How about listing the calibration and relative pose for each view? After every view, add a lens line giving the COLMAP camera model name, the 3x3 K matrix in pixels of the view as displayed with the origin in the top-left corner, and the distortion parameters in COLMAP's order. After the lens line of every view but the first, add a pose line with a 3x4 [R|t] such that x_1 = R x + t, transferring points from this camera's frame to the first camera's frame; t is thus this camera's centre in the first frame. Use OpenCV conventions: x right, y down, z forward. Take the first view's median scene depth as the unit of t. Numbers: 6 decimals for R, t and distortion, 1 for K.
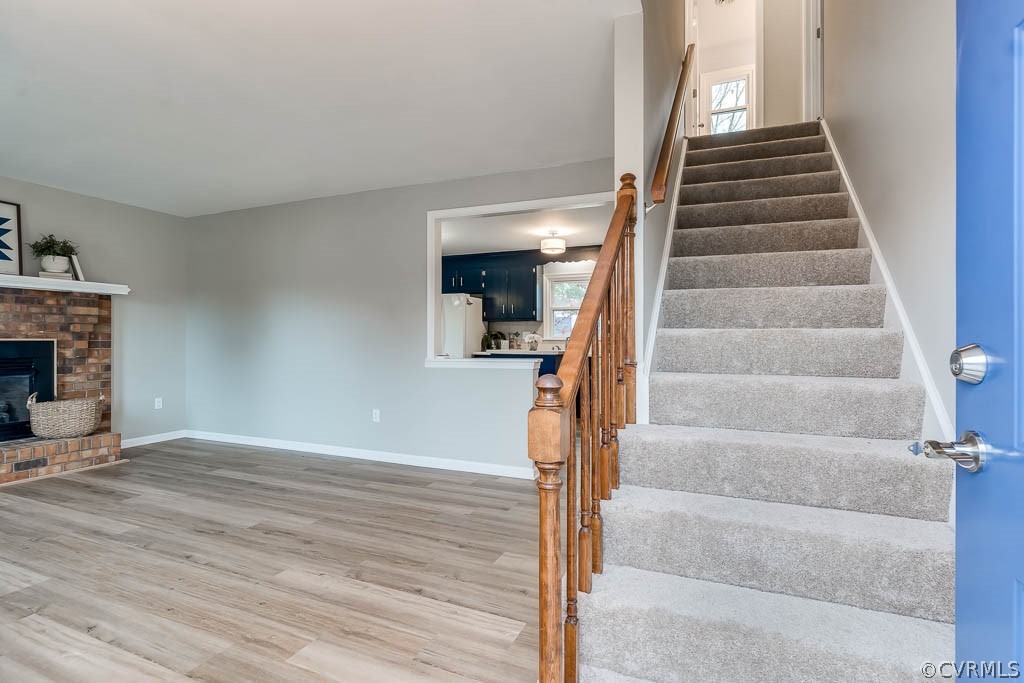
lens RADIAL K [[495.0, 0, 515.5], [0, 495.0, 337.6], [0, 0, 1]] dist [0.001151, 0.000710]
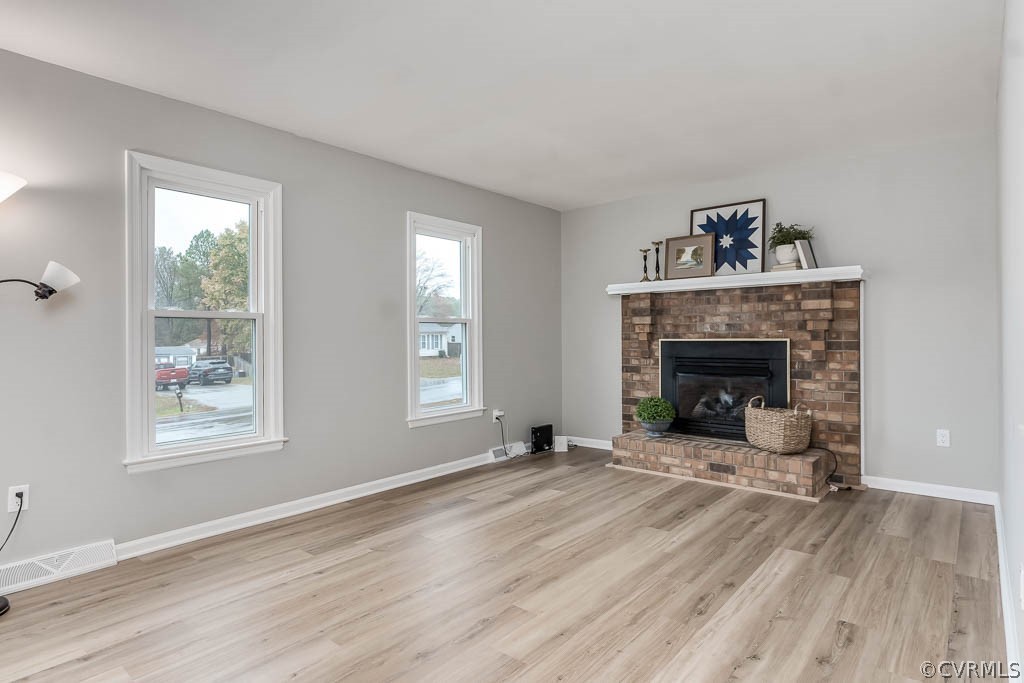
lens RADIAL K [[547.5, 0, 519.6], [0, 547.5, 337.1], [0, 0, 1]] dist [-0.000080, -0.000095]
pose [[-0.283641, -0.000364, -0.958931, 0.147501], [0.008754, 0.999957, -0.002969, -0.001598], [0.958891, -0.009237, -0.283626, 0.833055]]
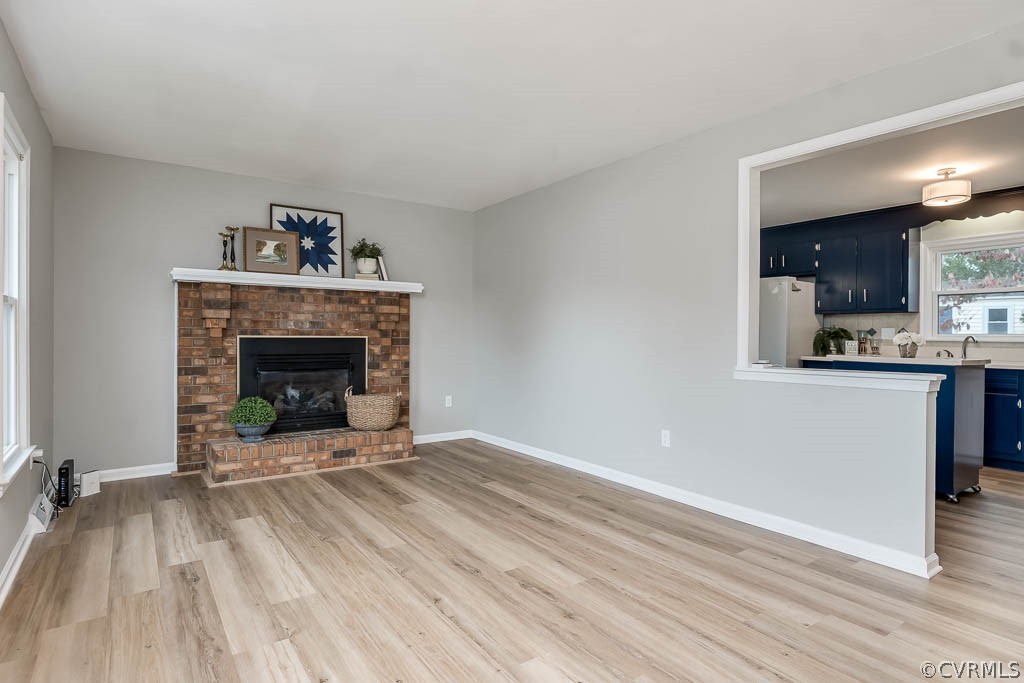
lens RADIAL K [[547.5, 0, 519.6], [0, 547.5, 337.1], [0, 0, 1]] dist [-0.000080, -0.000095]
pose [[0.856042, 0.006447, -0.516866, -0.039566], [-0.004409, 0.999977, 0.005171, -0.003009], [0.516887, -0.002148, 0.856051, 0.166178]]
